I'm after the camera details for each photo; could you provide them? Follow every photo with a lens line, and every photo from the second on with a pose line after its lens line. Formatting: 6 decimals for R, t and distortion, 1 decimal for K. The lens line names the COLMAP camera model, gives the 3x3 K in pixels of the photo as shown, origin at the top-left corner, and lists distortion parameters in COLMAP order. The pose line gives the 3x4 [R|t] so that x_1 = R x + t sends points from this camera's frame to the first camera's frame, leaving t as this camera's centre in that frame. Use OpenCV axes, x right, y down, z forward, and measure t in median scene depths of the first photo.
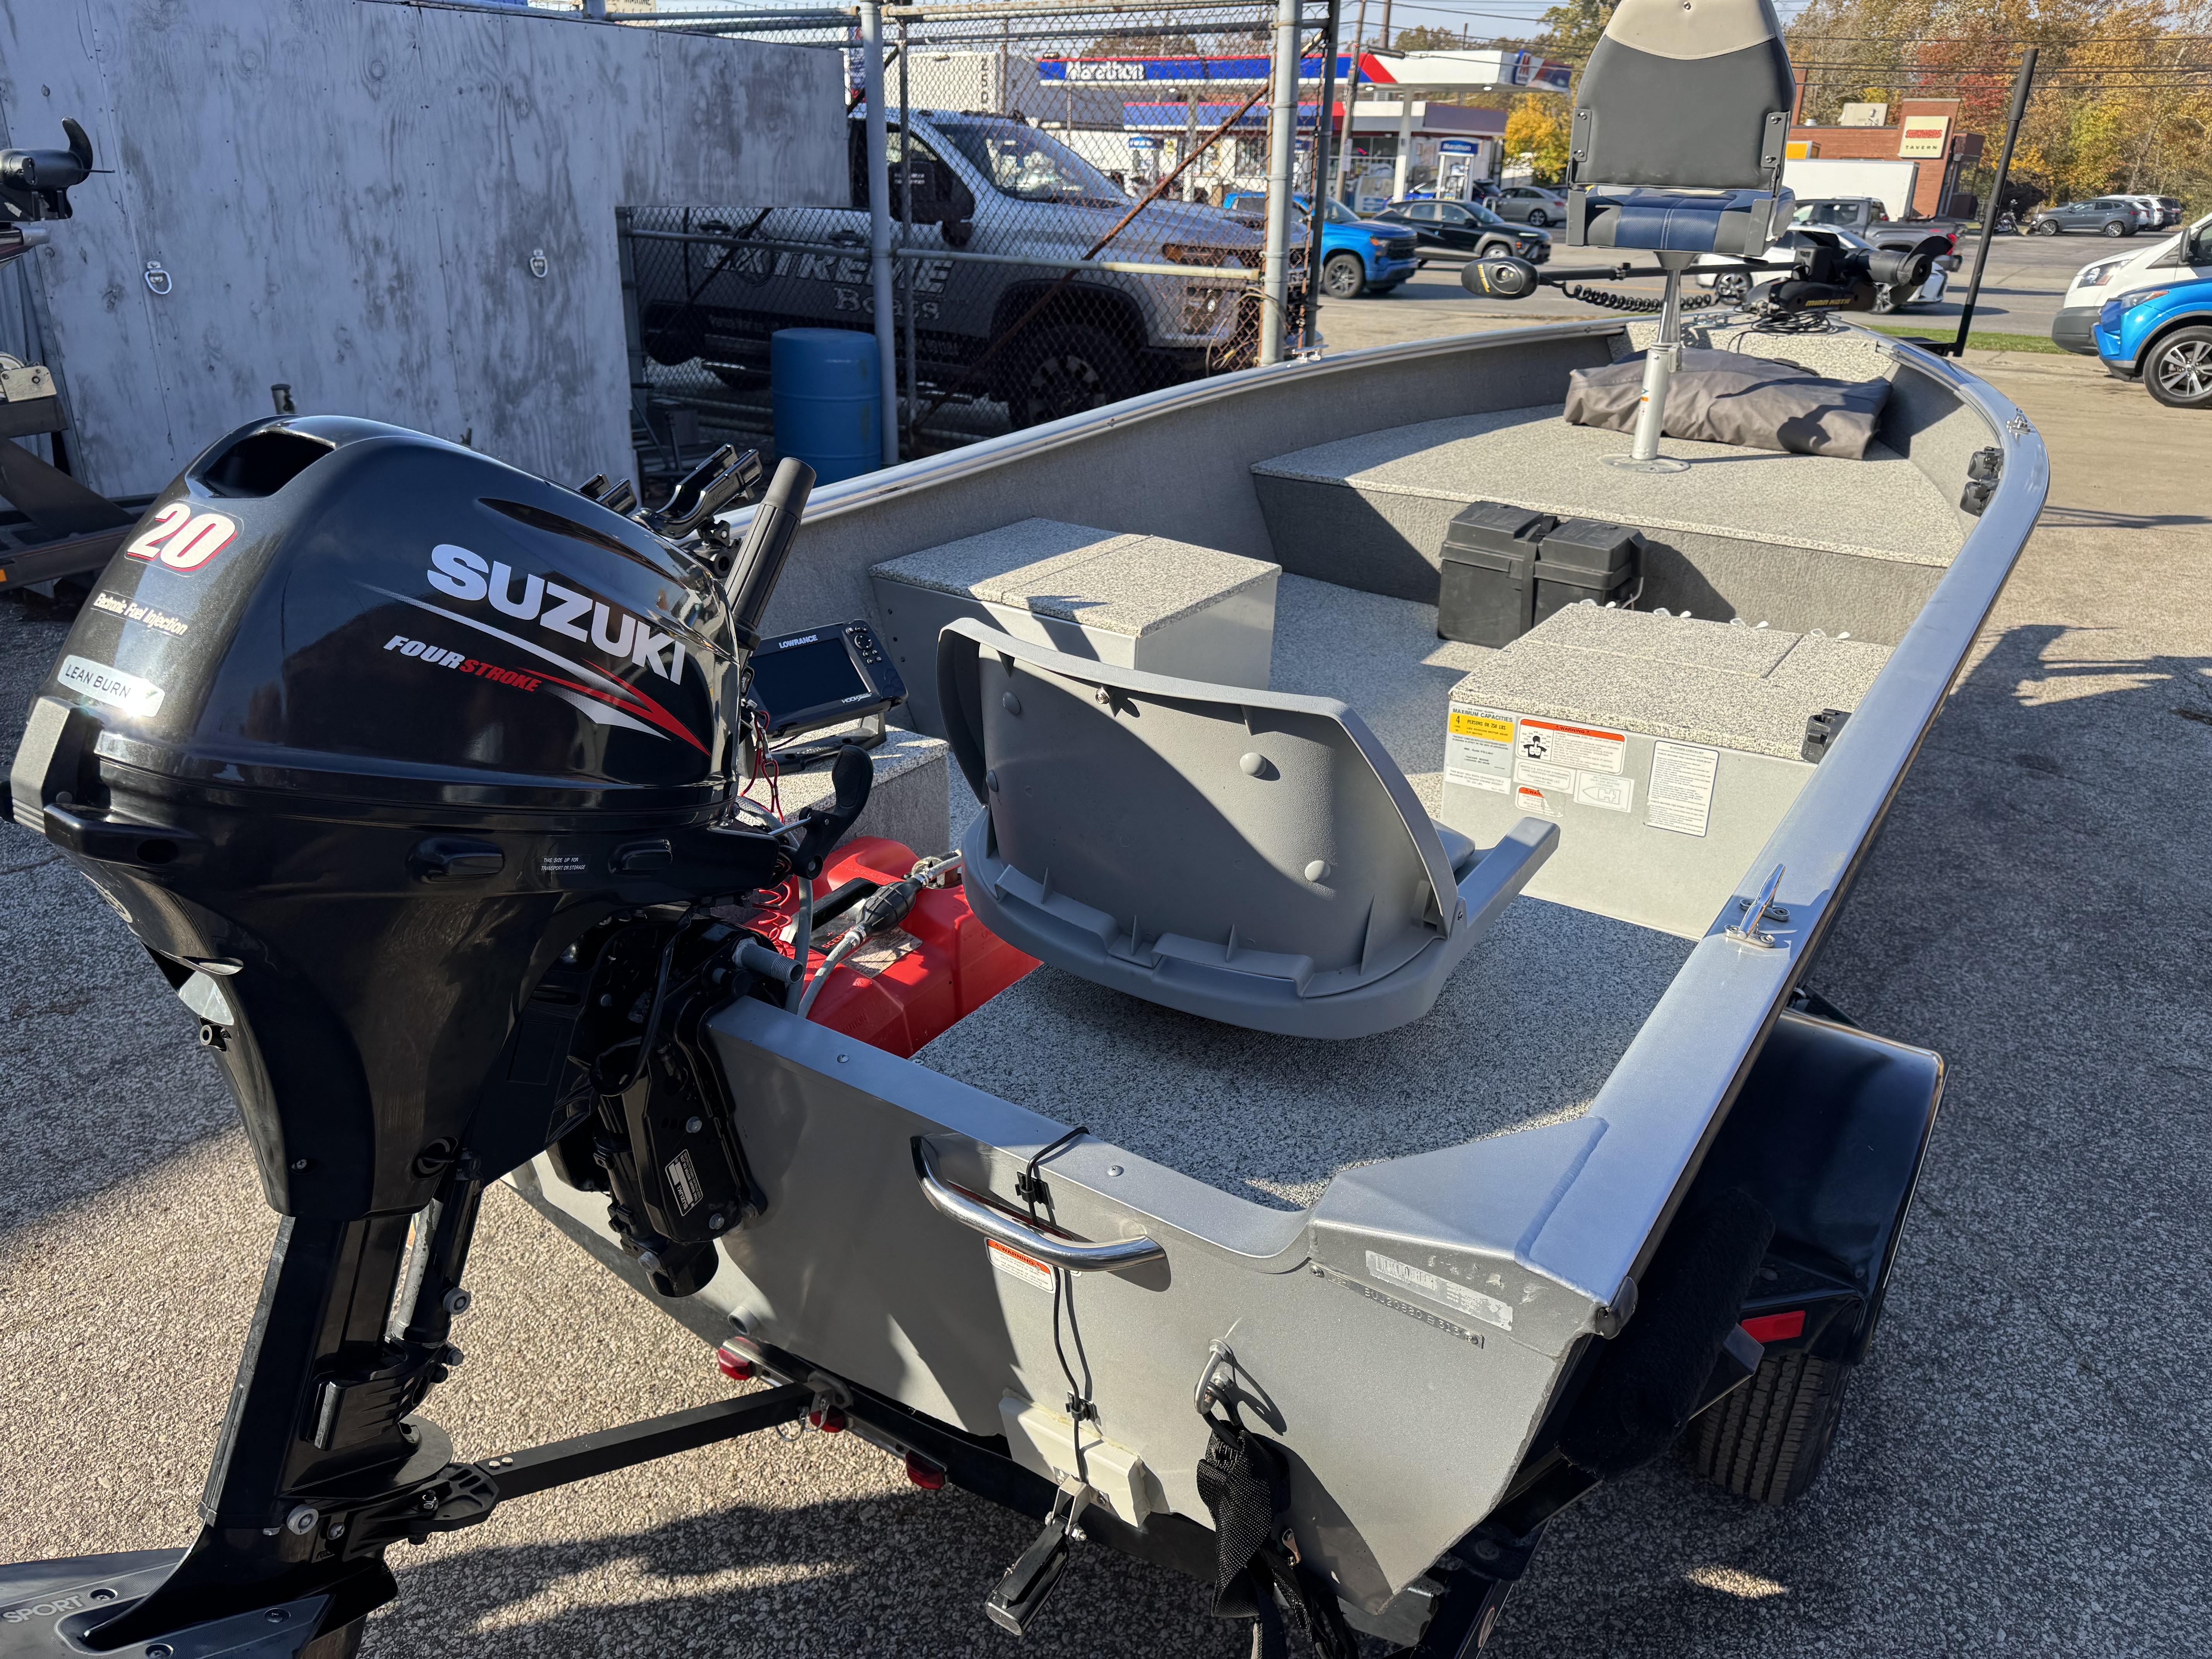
lens RADIAL K [[1570.2, 0, 1099.0], [0, 1570.2, 834.9], [0, 0, 1]] dist [0.007304, -0.007669]
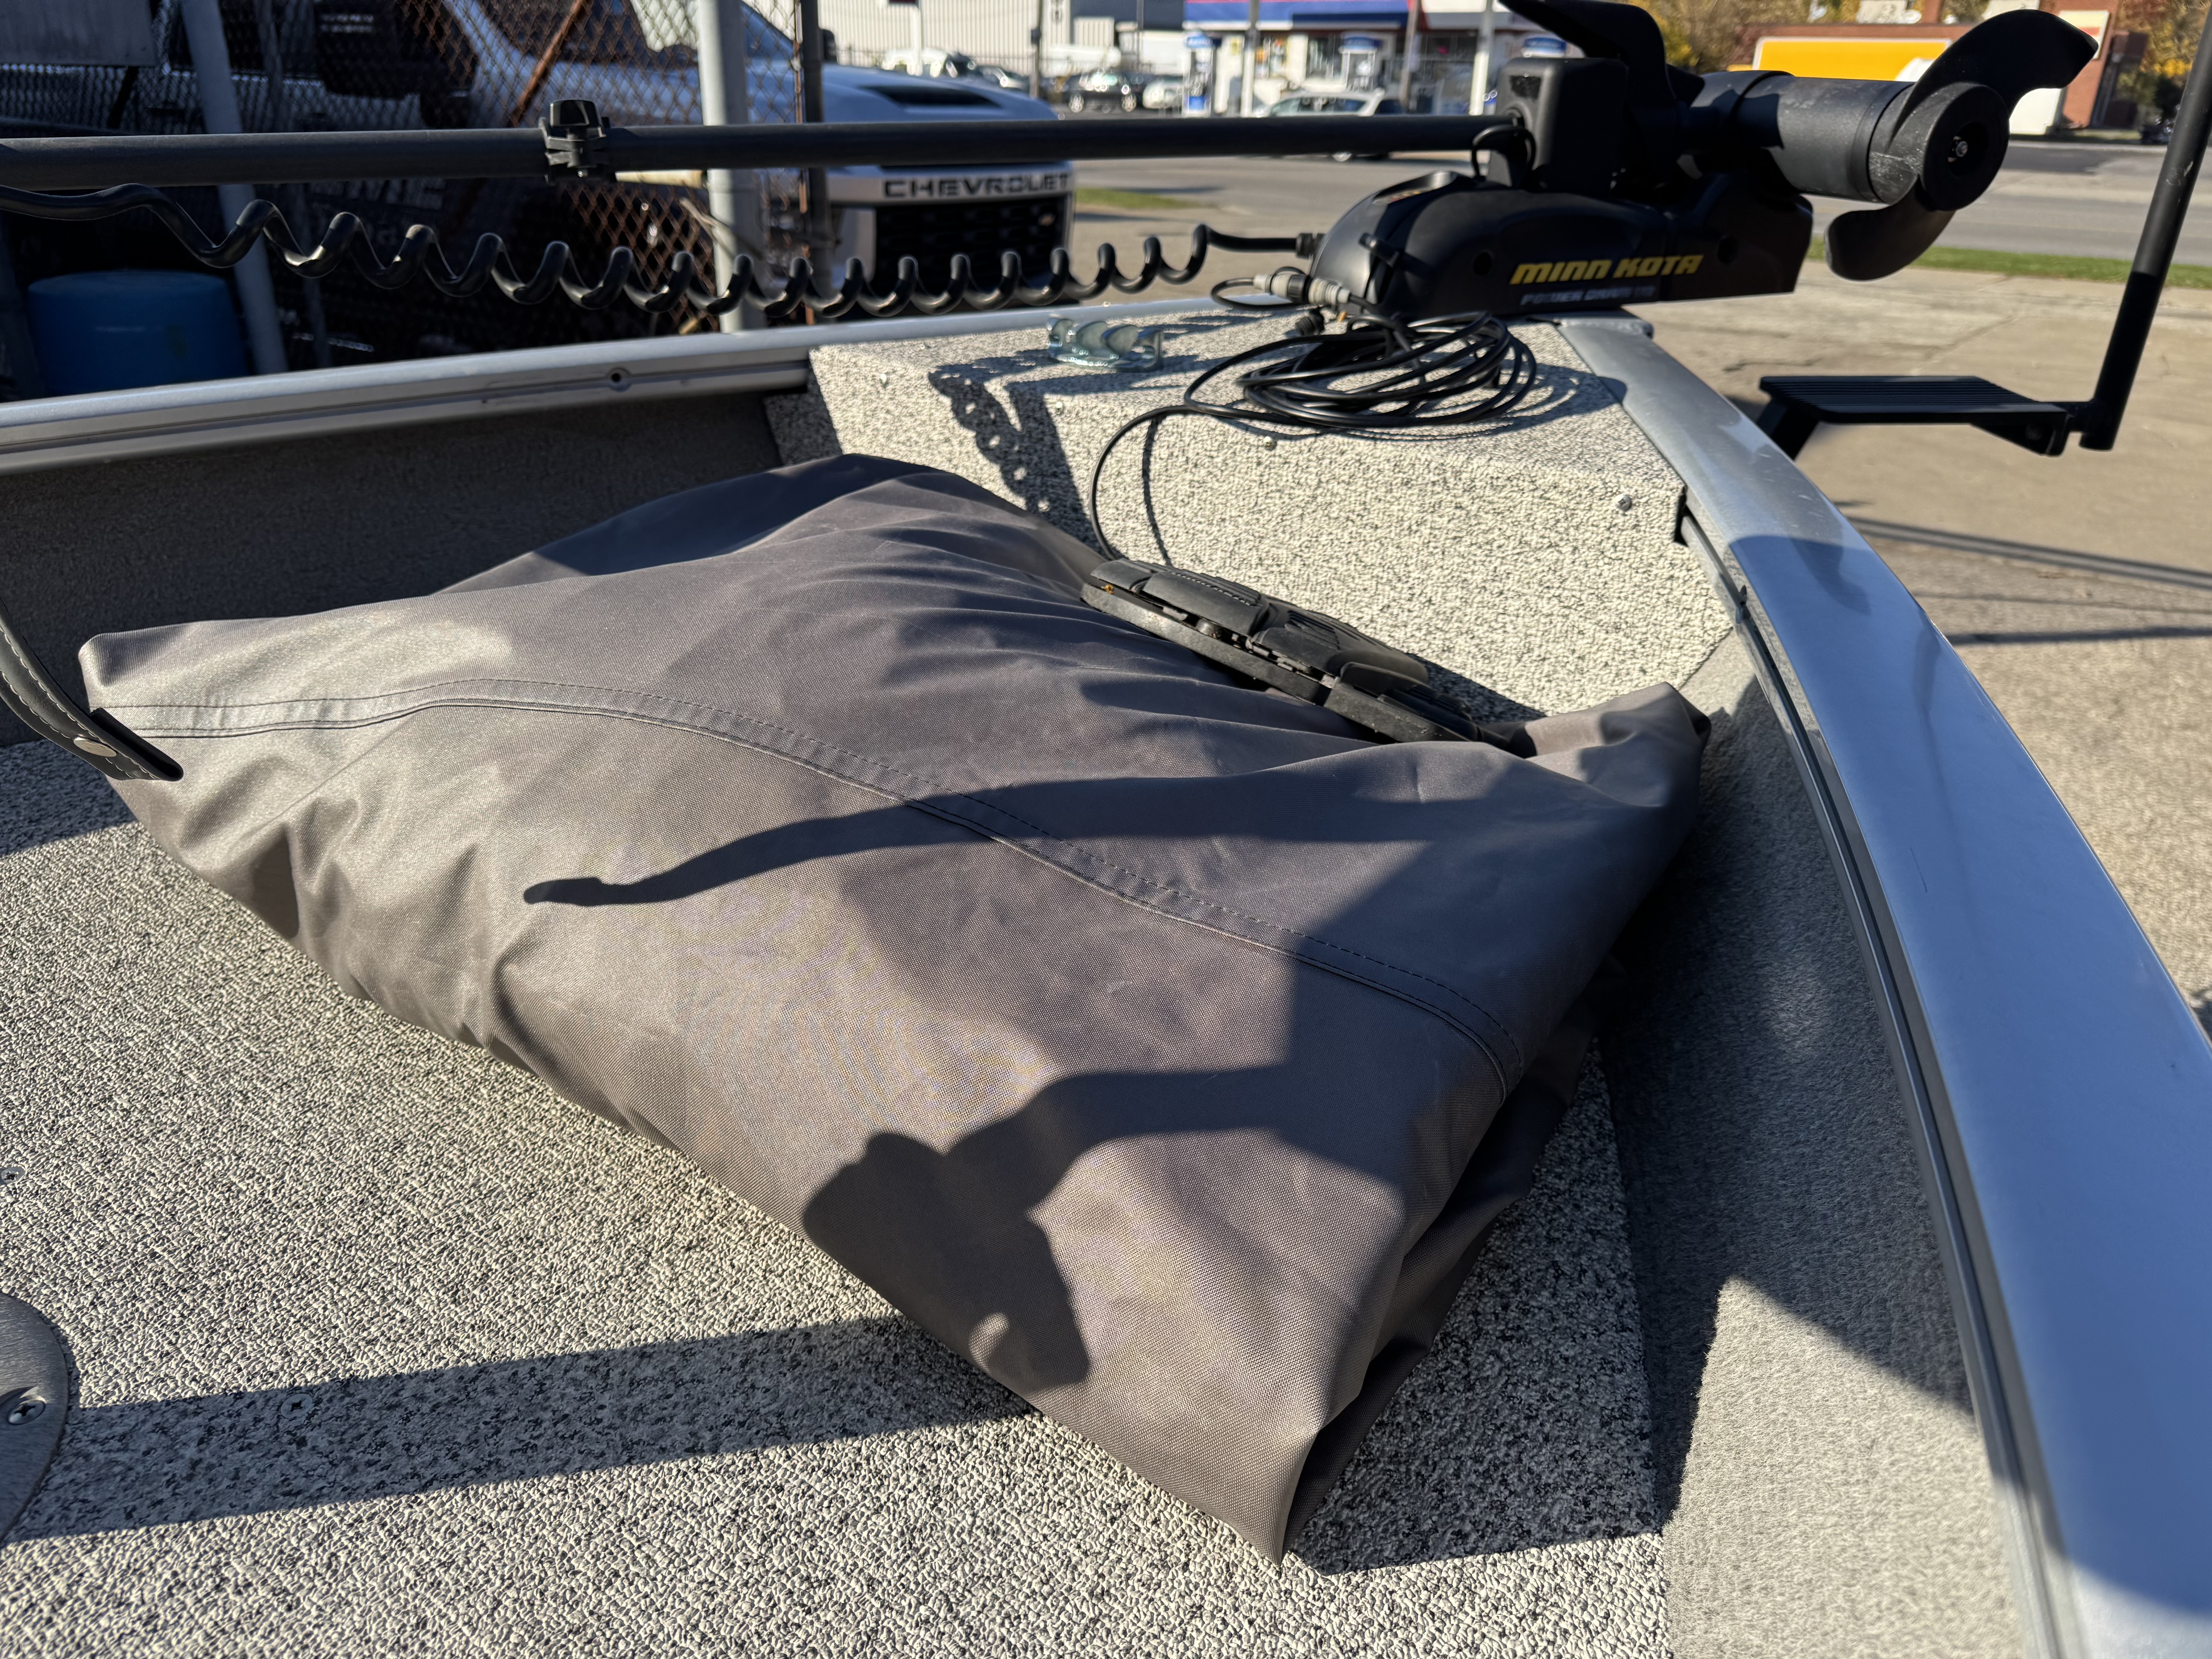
lens RADIAL K [[1570.2, 0, 1099.0], [0, 1570.2, 834.9], [0, 0, 1]] dist [0.007304, -0.007669]
pose [[0.998096, 0.024882, -0.056444, 0.342741], [-0.022176, 0.998598, 0.048071, -0.219729], [0.057561, -0.046728, 0.997248, 0.627689]]
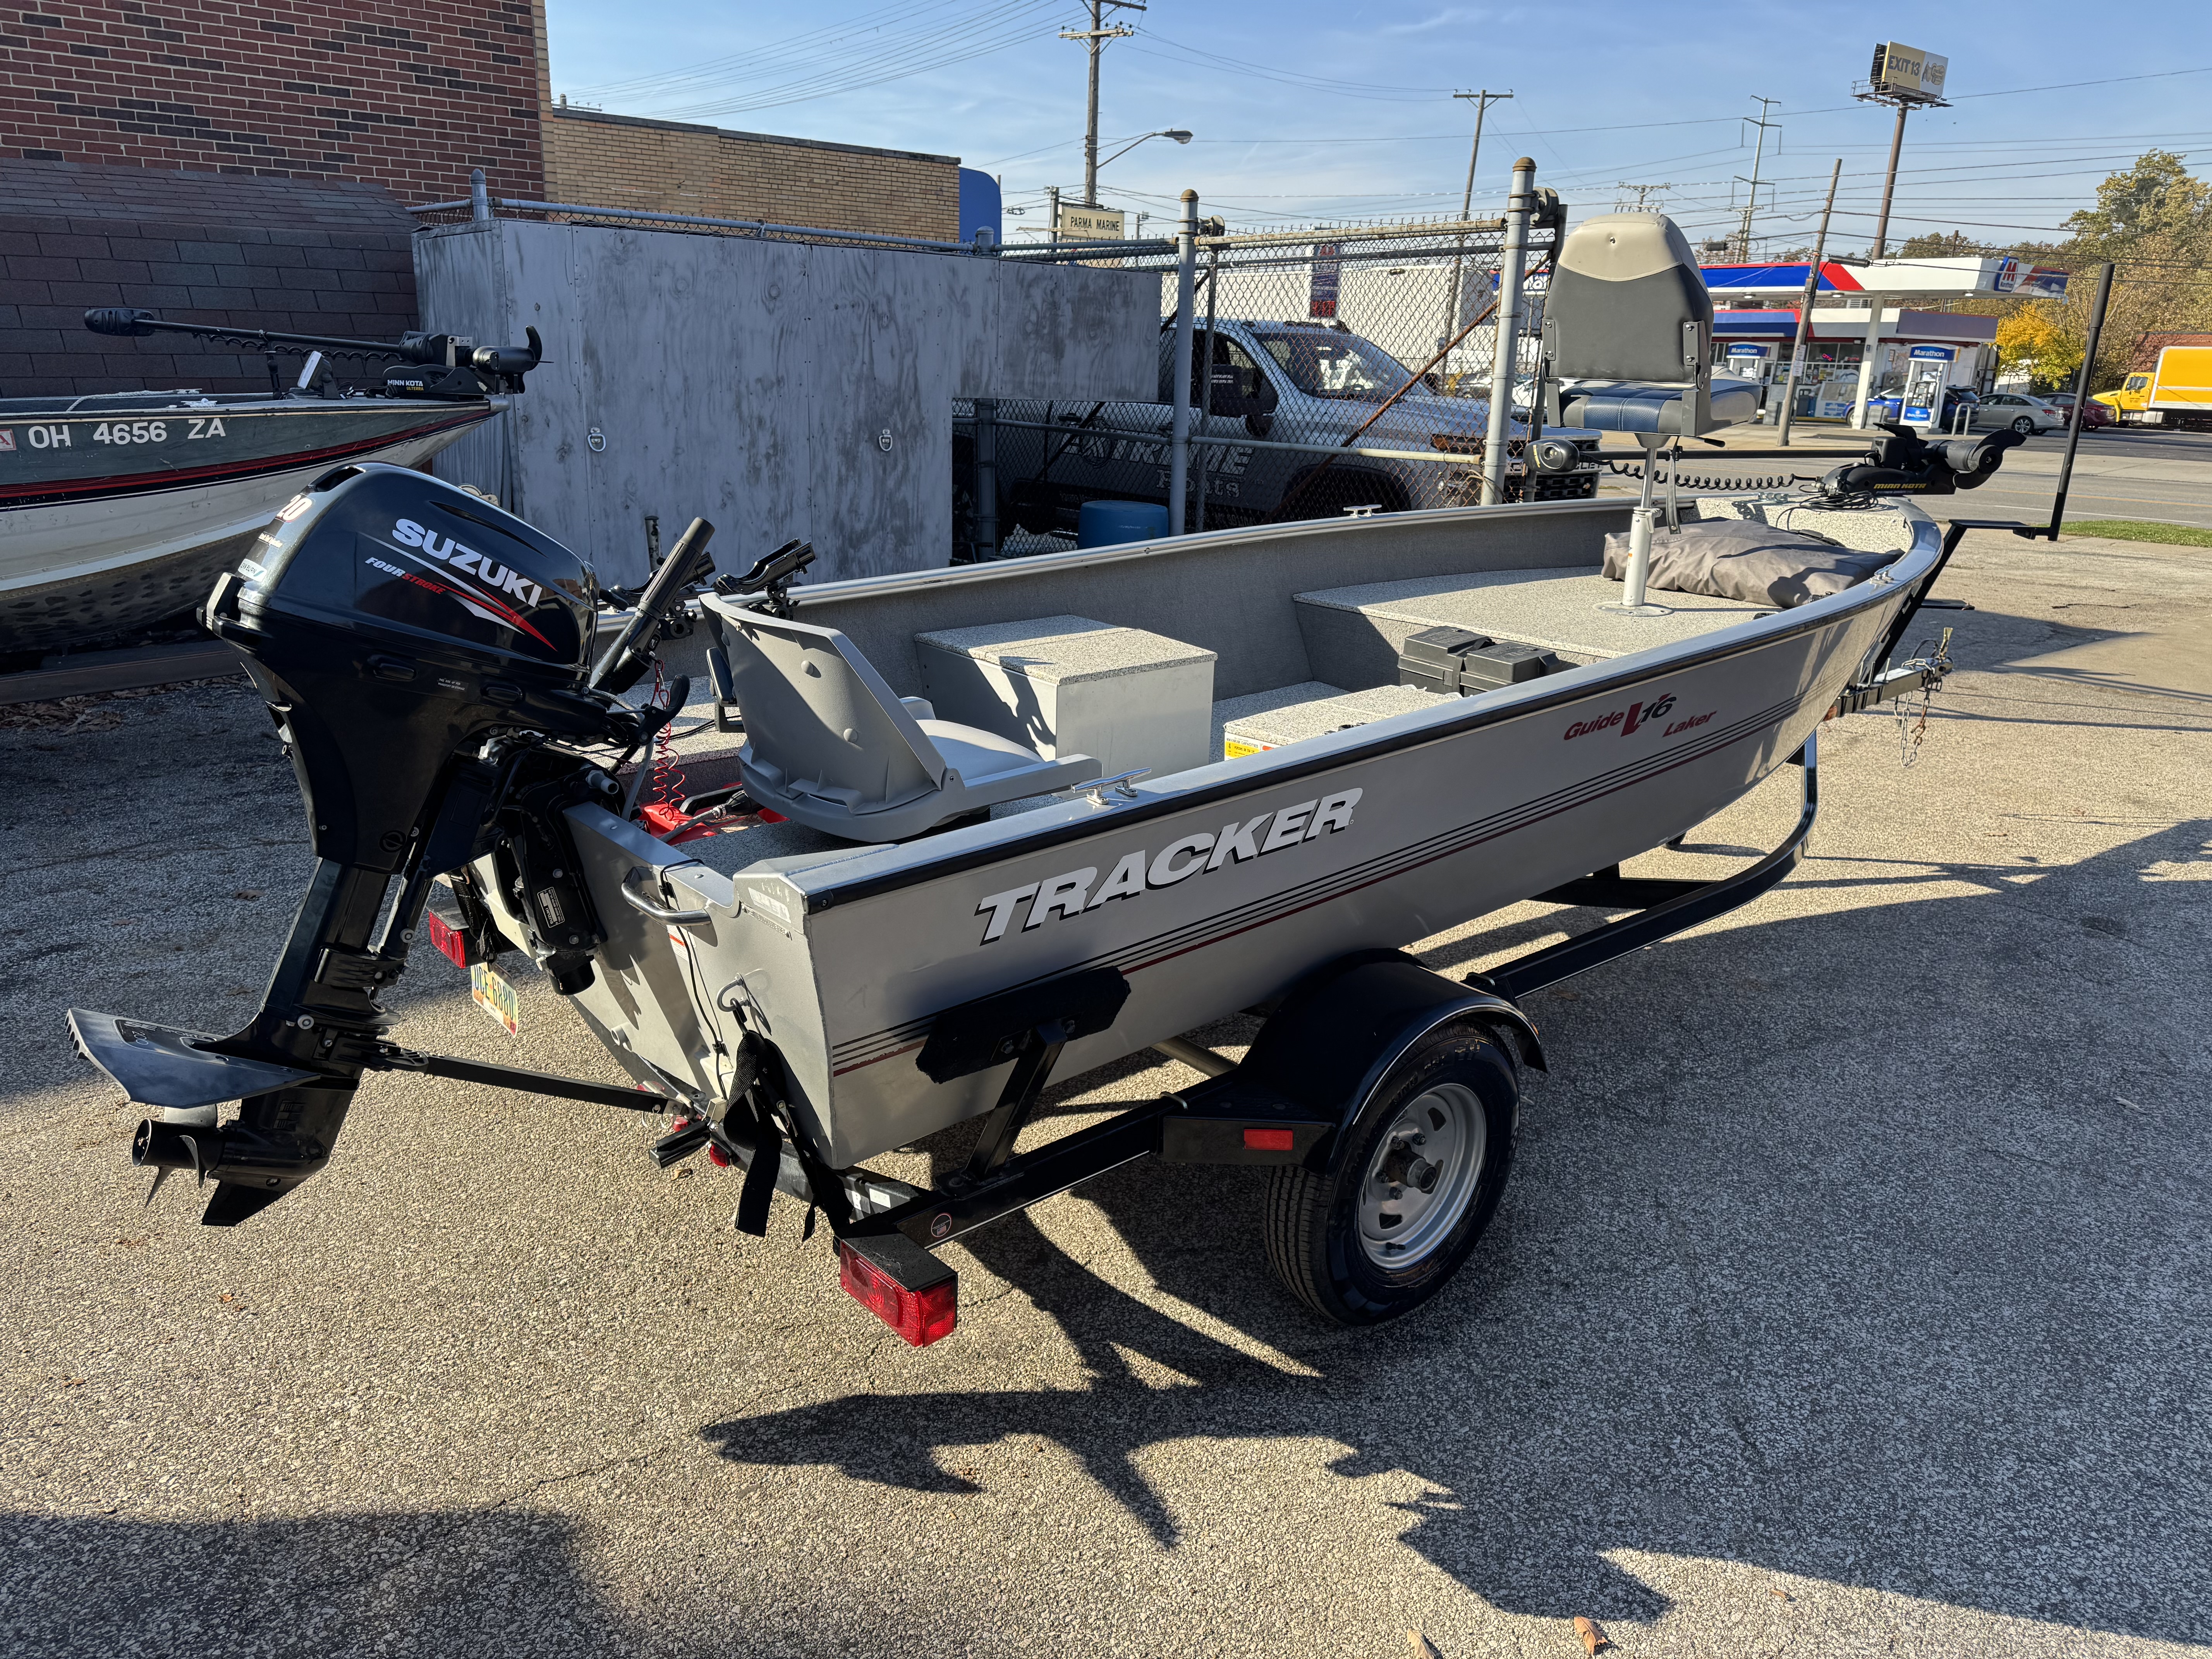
lens RADIAL K [[1541.3, 0, 1100.9], [0, 1541.3, 832.7], [0, 0, 1]] dist [0.142608, -0.253929]
pose [[0.960307, 0.085860, -0.265401, 0.208702], [-0.115730, 0.988334, -0.099012, 0.064341], [0.253803, 0.125797, 0.959041, -0.142283]]
